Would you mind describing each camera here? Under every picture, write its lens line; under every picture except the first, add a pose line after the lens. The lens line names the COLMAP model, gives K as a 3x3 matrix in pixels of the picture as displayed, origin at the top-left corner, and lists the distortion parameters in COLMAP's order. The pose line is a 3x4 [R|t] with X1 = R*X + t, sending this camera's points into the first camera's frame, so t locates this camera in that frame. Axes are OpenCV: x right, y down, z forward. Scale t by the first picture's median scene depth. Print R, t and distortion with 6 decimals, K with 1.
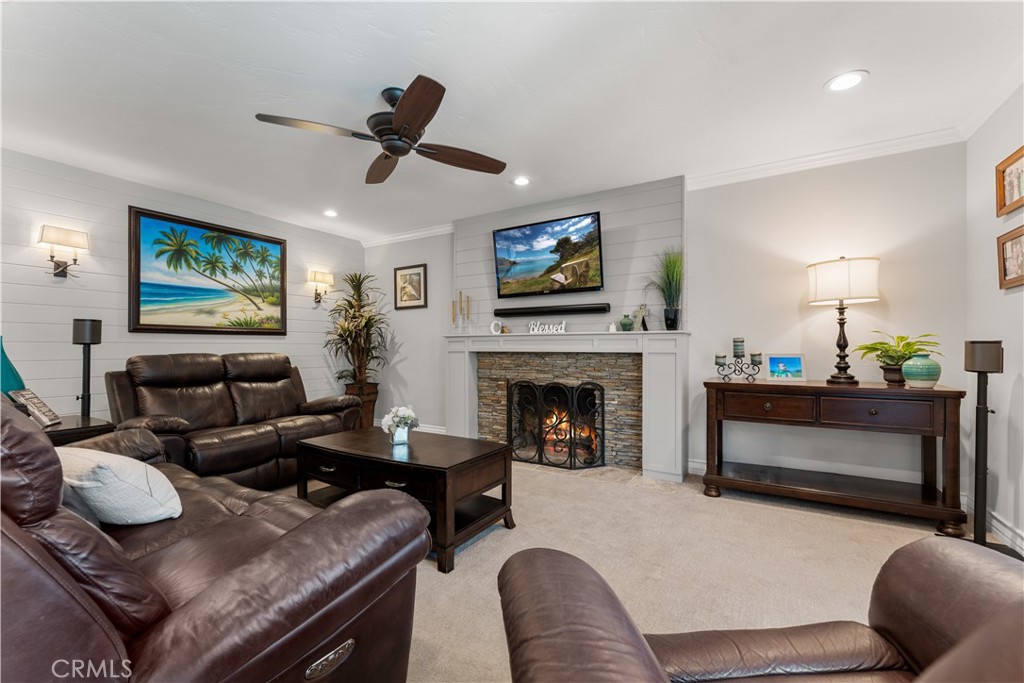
lens RADIAL K [[437.4, 0, 478.0], [0, 437.4, 344.5], [0, 0, 1]] dist [-0.007582, 0.000965]
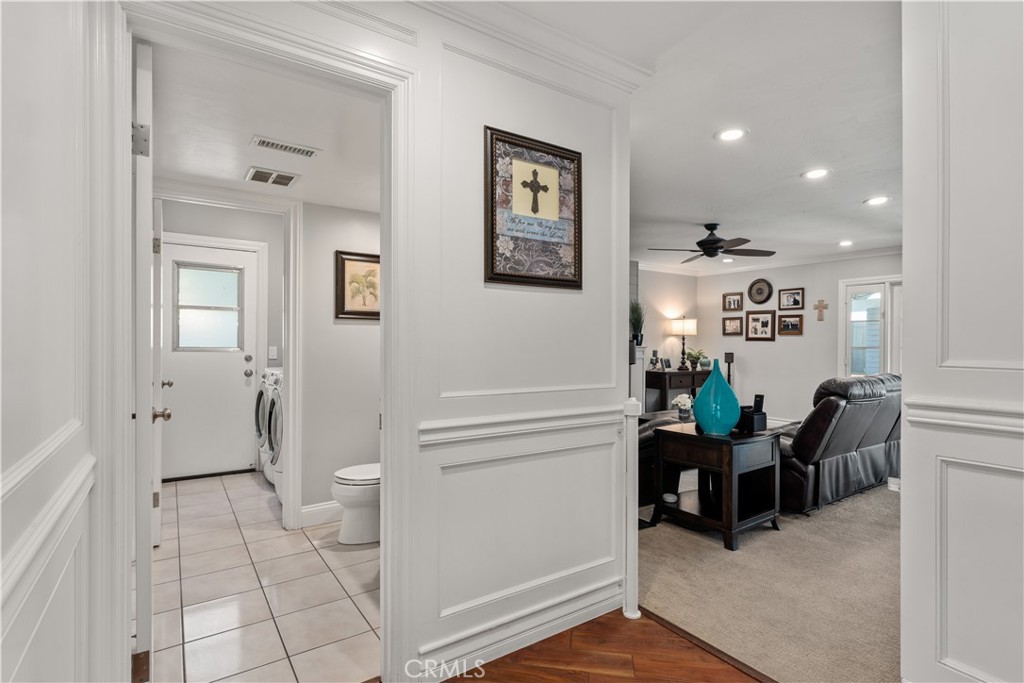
lens RADIAL K [[496.5, 0, 512.0], [0, 496.5, 346.3], [0, 0, 1]] dist [-0.003043, -0.000403]
pose [[0.378368, -0.004903, 0.925642, -1.518938], [-0.014328, 0.999835, 0.011153, -0.041189], [-0.925544, -0.017483, 0.378236, 0.634633]]
